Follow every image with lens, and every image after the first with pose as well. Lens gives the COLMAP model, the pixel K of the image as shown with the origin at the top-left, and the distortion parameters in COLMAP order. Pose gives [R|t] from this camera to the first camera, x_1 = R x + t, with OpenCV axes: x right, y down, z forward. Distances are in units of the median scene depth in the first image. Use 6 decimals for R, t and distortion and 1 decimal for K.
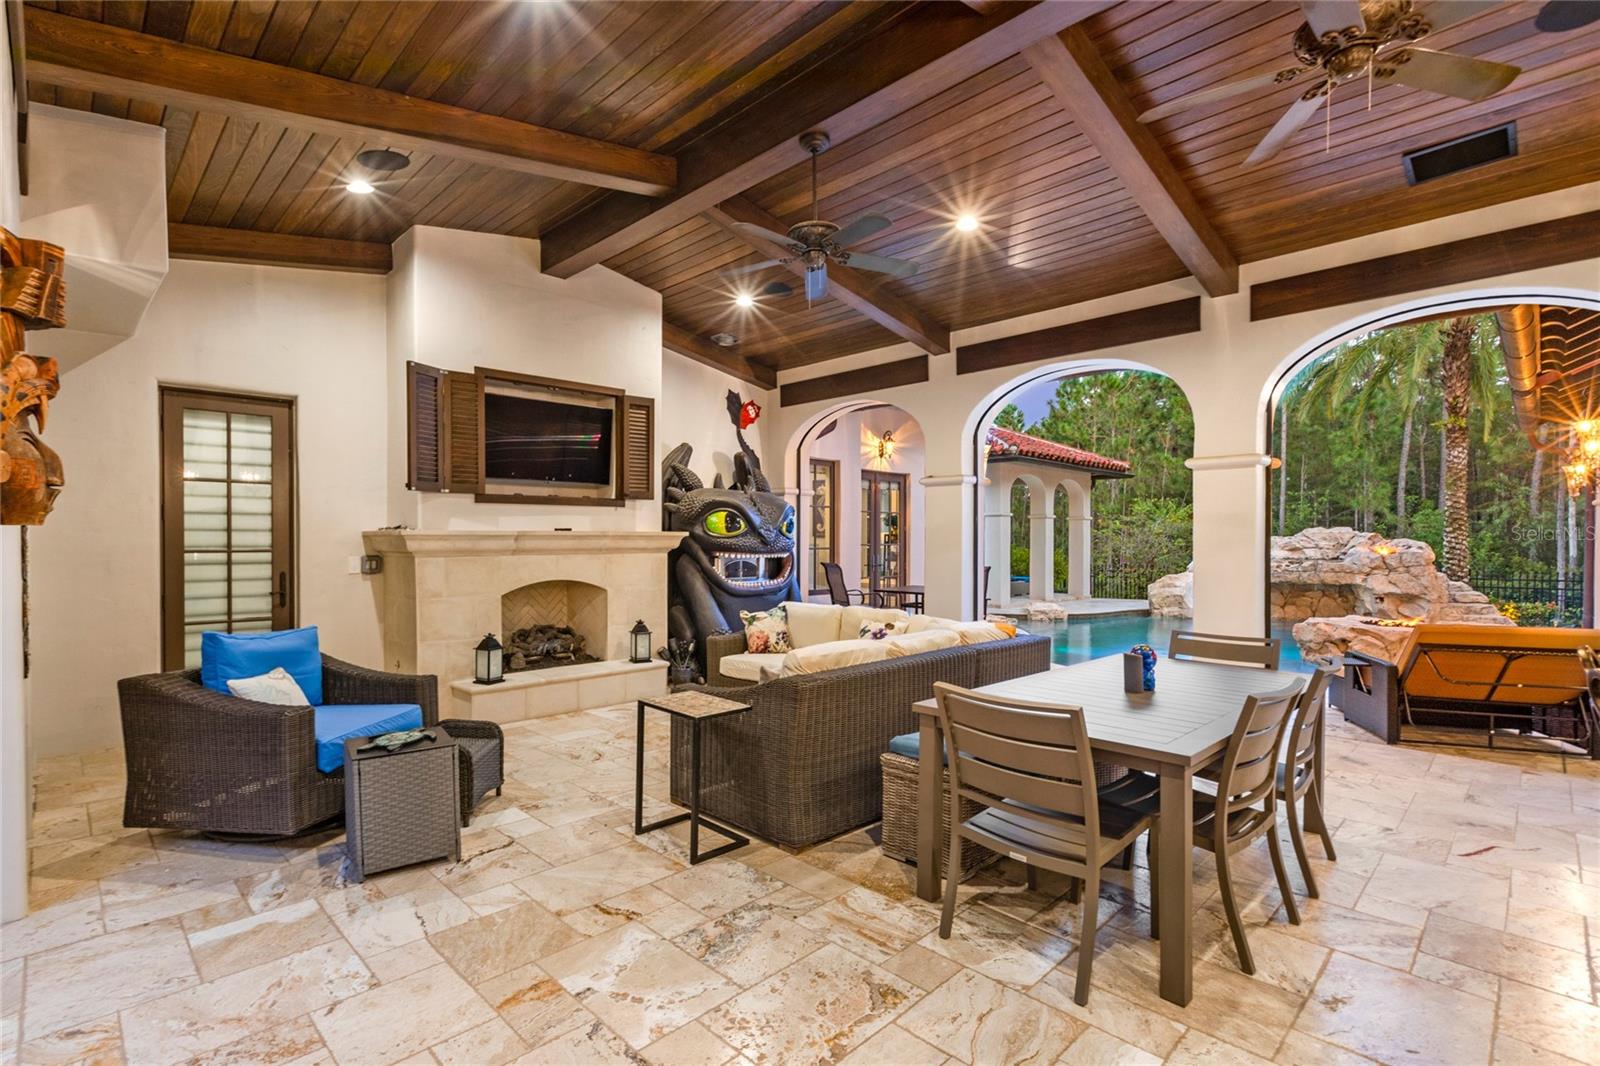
lens RADIAL K [[765.9, 0, 752.6], [0, 765.9, 542.4], [0, 0, 1]] dist [0.002134, 0.000321]
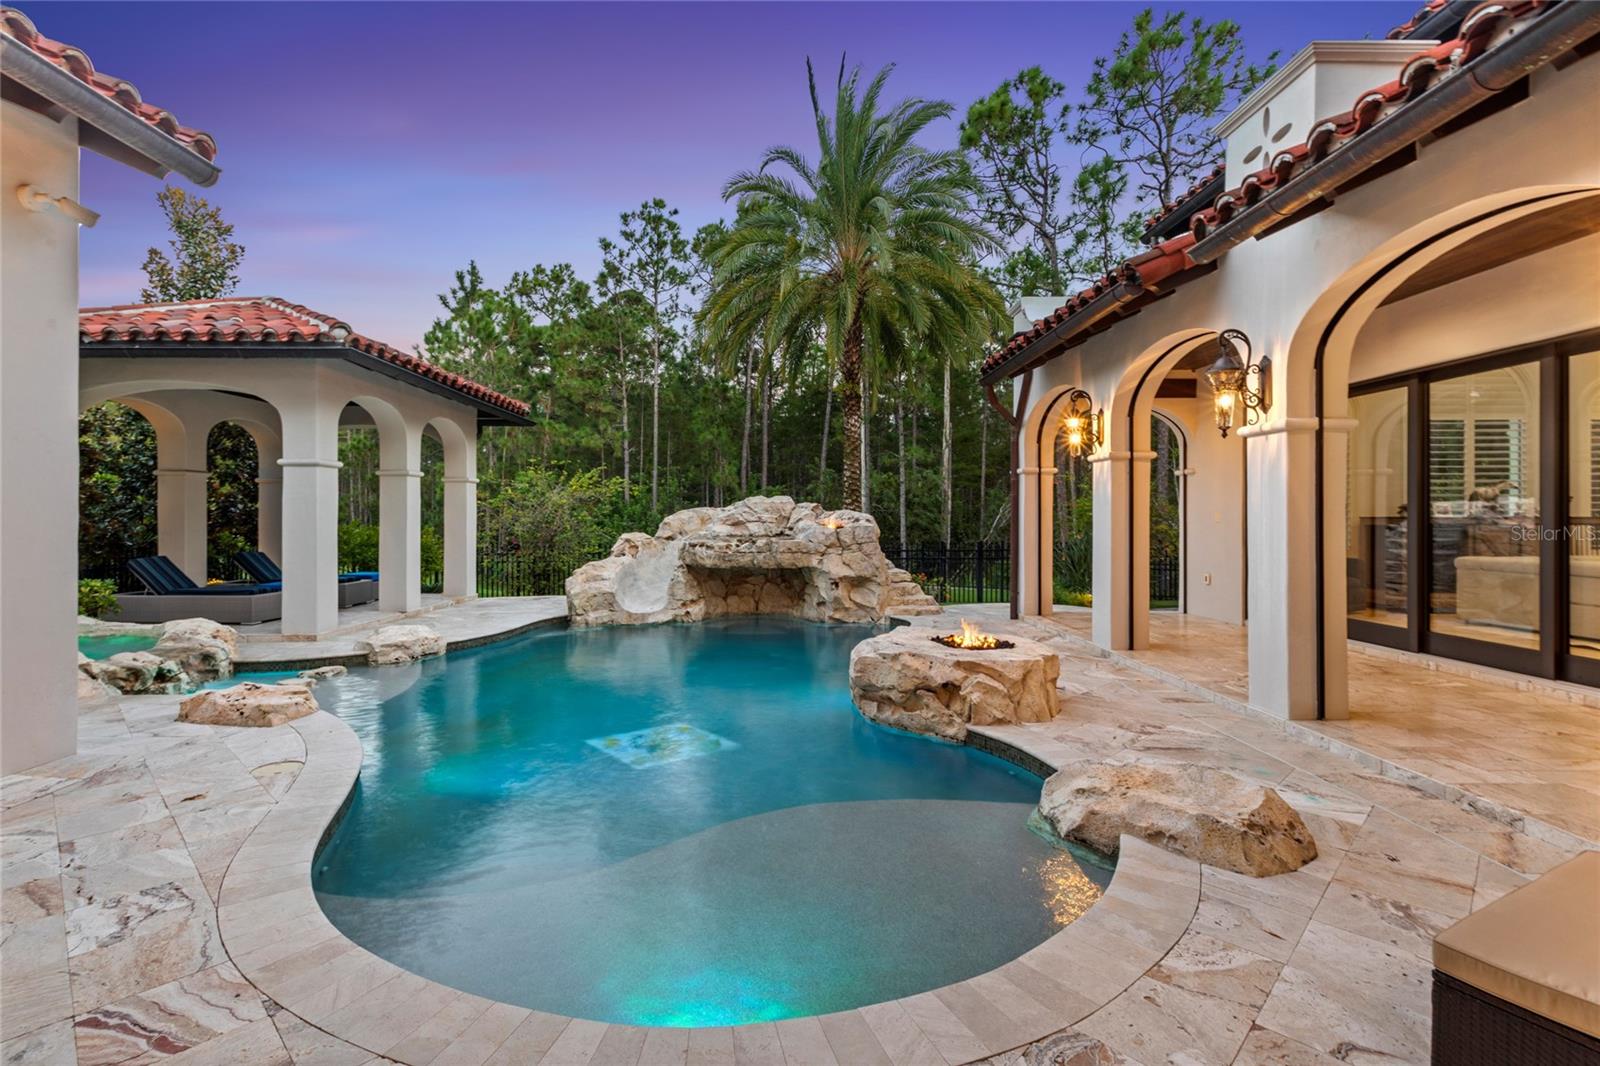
lens RADIAL K [[729.1, 0, 762.0], [0, 729.1, 513.5], [0, 0, 1]] dist [-0.002414, -0.000662]
pose [[0.688587, 0.002030, 0.725151, 0.186272], [0.002688, 0.999982, -0.005352, 0.002758], [-0.725149, 0.005635, 0.688569, 0.471867]]
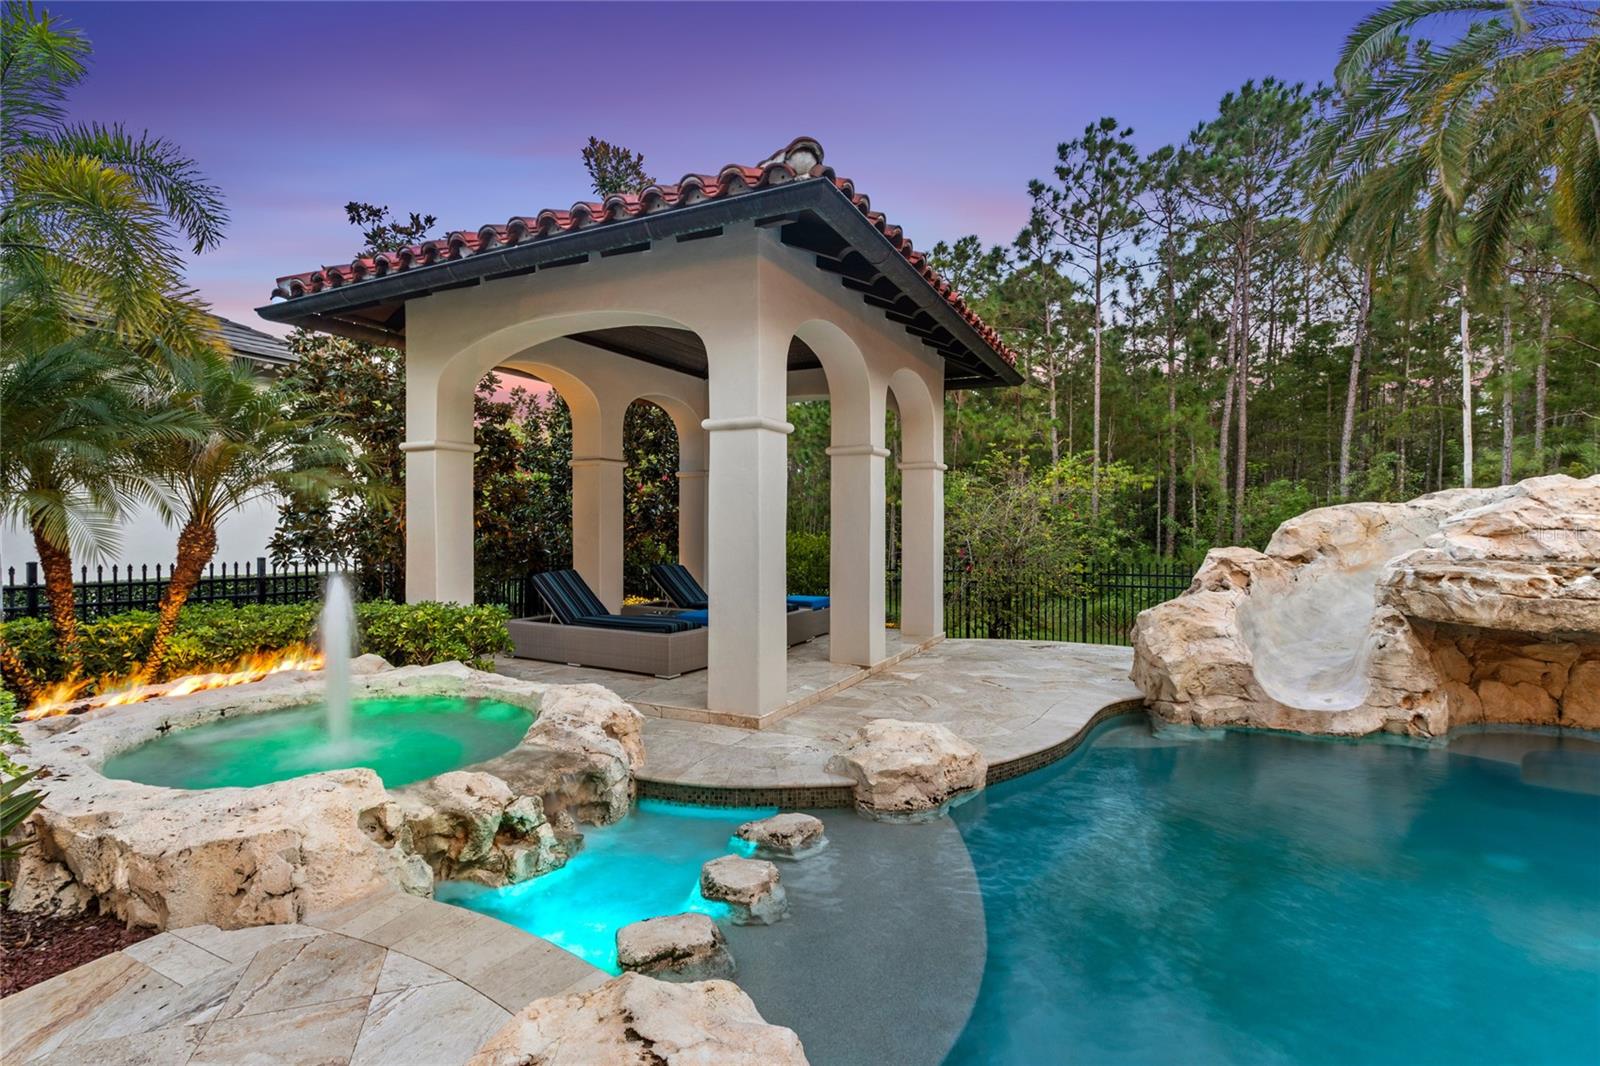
lens RADIAL K [[729.4, 0, 776.7], [0, 729.4, 529.3], [0, 0, 1]] dist [0.002934, 0.000103]
pose [[0.944546, -0.000490, 0.328378, 0.254384], [-0.000837, 0.999992, 0.003900, 0.006389], [-0.328377, -0.003959, 0.944538, 0.782735]]
